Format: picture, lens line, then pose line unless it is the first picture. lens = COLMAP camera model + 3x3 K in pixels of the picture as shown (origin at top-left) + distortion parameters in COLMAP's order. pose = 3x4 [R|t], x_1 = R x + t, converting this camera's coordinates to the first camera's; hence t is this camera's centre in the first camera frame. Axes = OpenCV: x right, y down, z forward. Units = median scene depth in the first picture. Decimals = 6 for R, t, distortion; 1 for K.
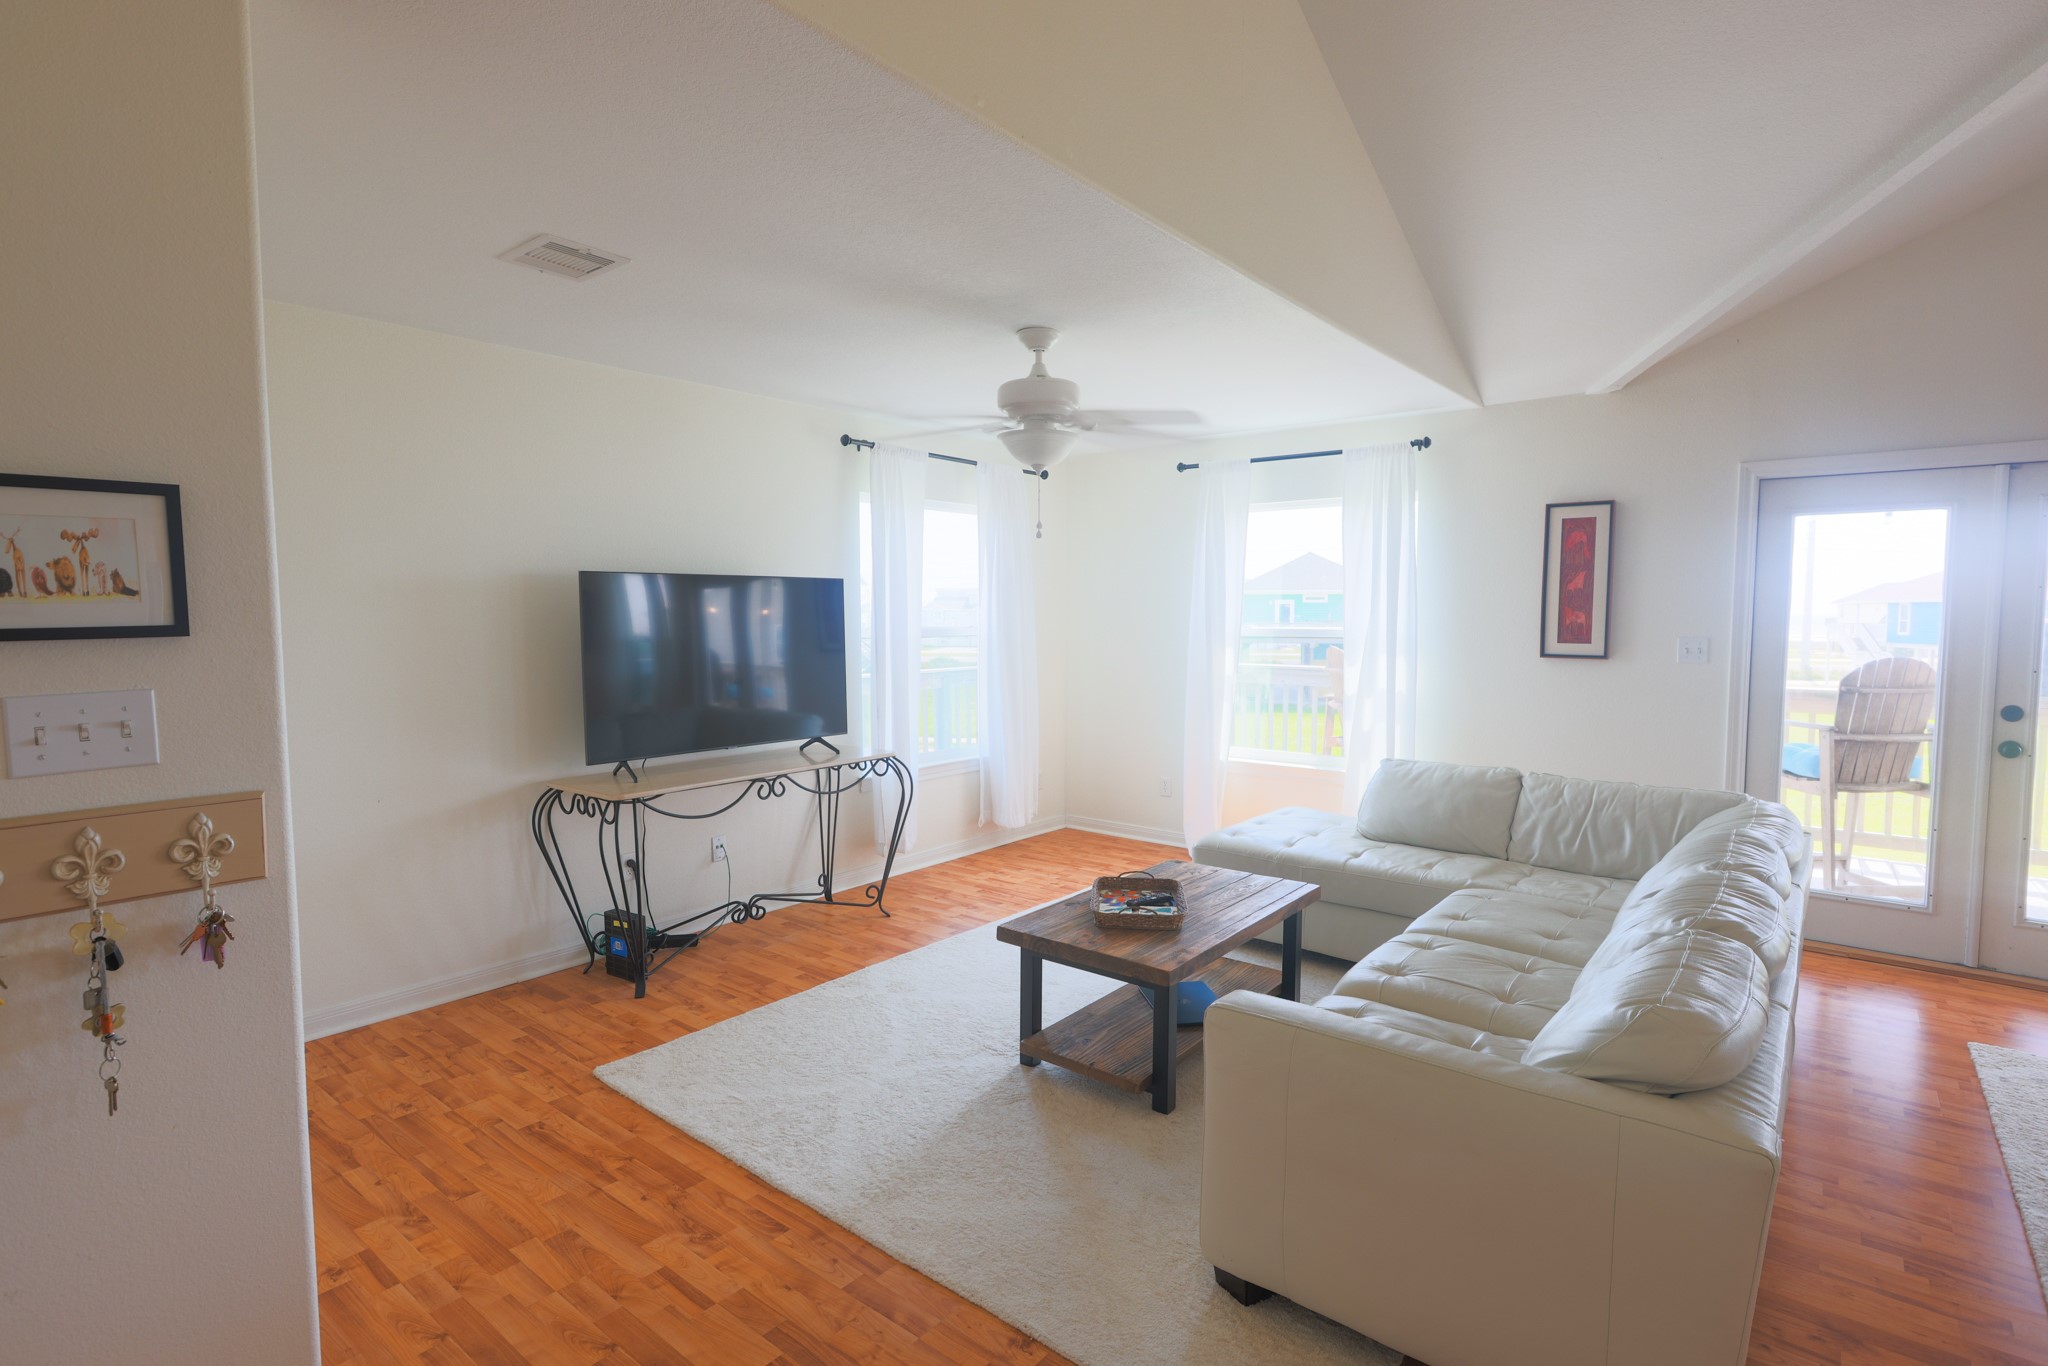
lens RADIAL K [[1008.4, 0, 1024.4], [0, 1008.4, 680.8], [0, 0, 1]] dist [-0.005268, 0.002881]
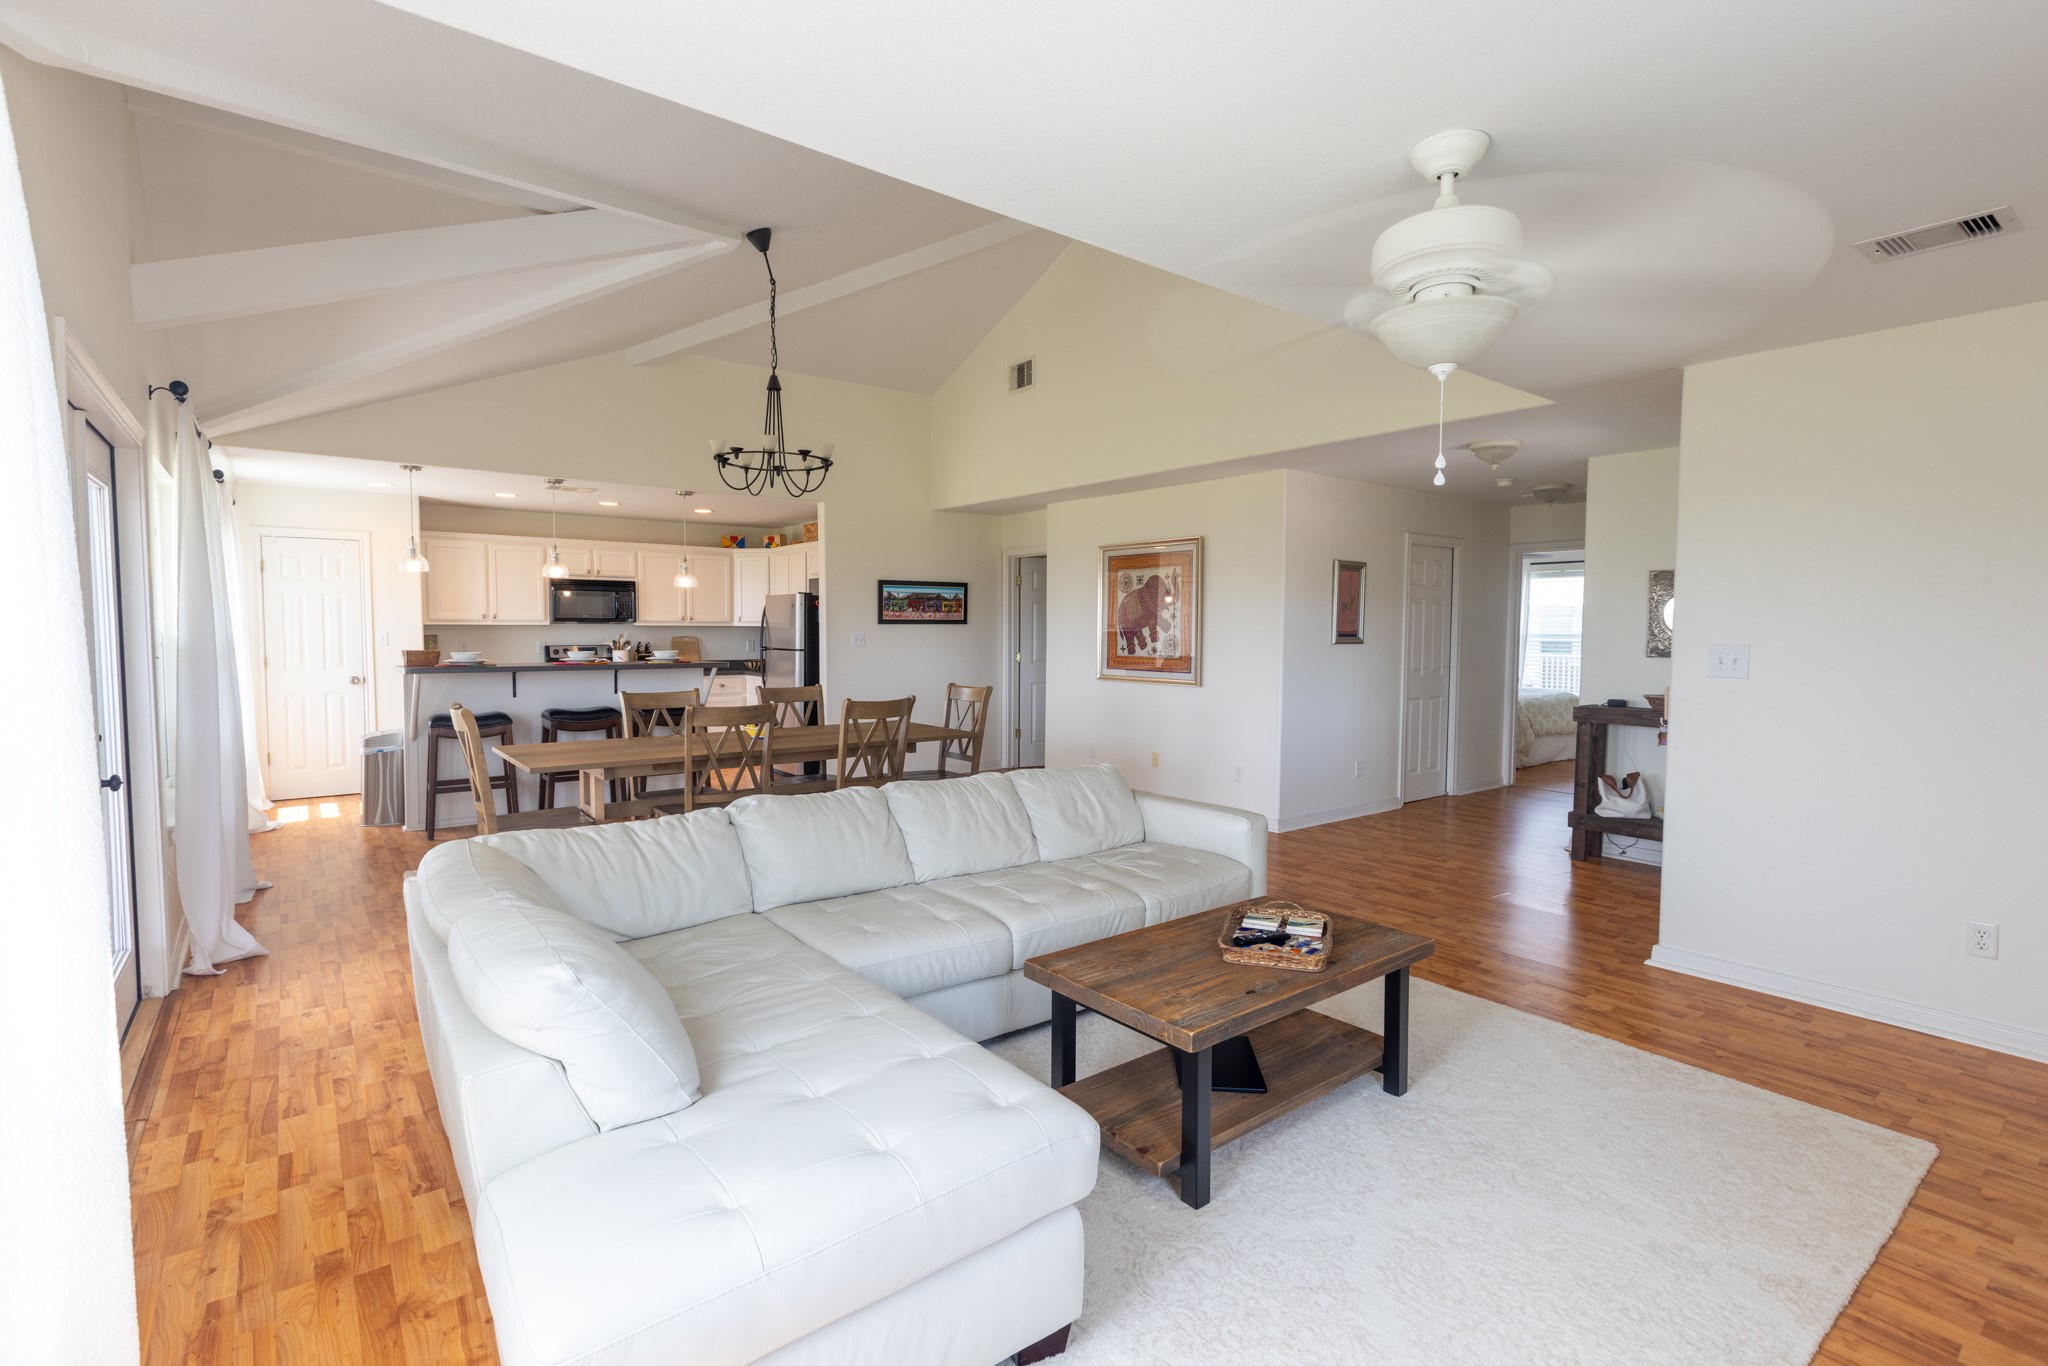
lens RADIAL K [[971.0, 0, 1014.7], [0, 971.0, 669.7], [0, 0, 1]] dist [-0.001163, 0.000638]
pose [[-0.970463, -0.015107, 0.240777, 0.106923], [0.011368, 0.994066, 0.108187, -0.088122], [-0.240982, 0.107728, -0.964532, 1.522719]]
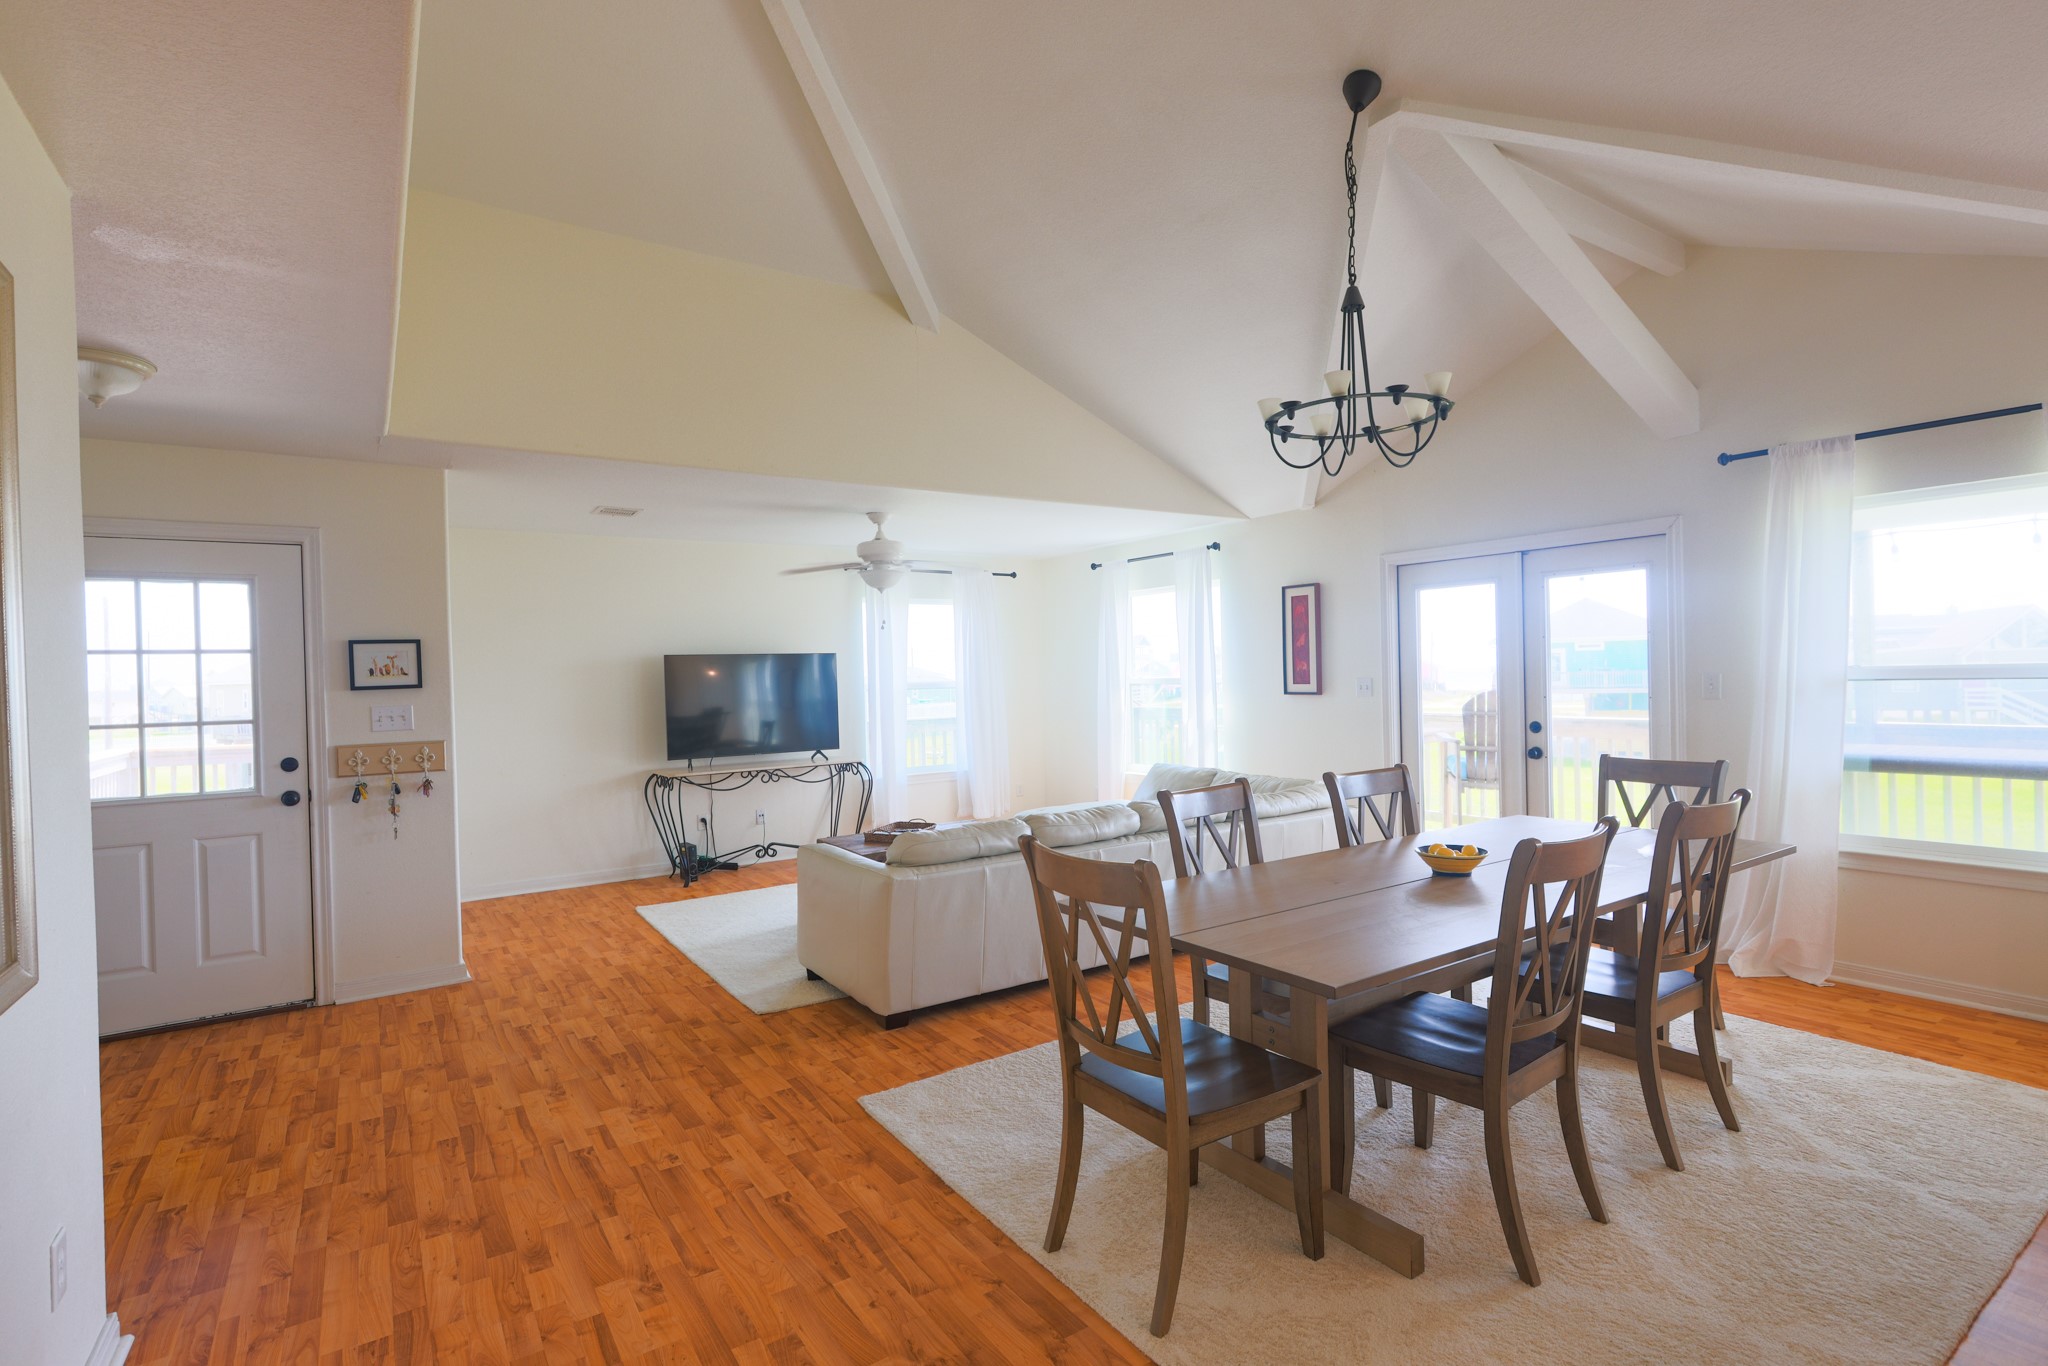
lens RADIAL K [[971.0, 0, 1024.0], [0, 971.0, 682.1], [0, 0, 1]] dist [-0.001163, 0.000638]
pose [[0.956588, -0.020536, -0.290720, 0.681668], [0.004046, 0.998354, -0.057209, 0.043677], [0.291416, 0.053550, 0.955096, -0.494144]]
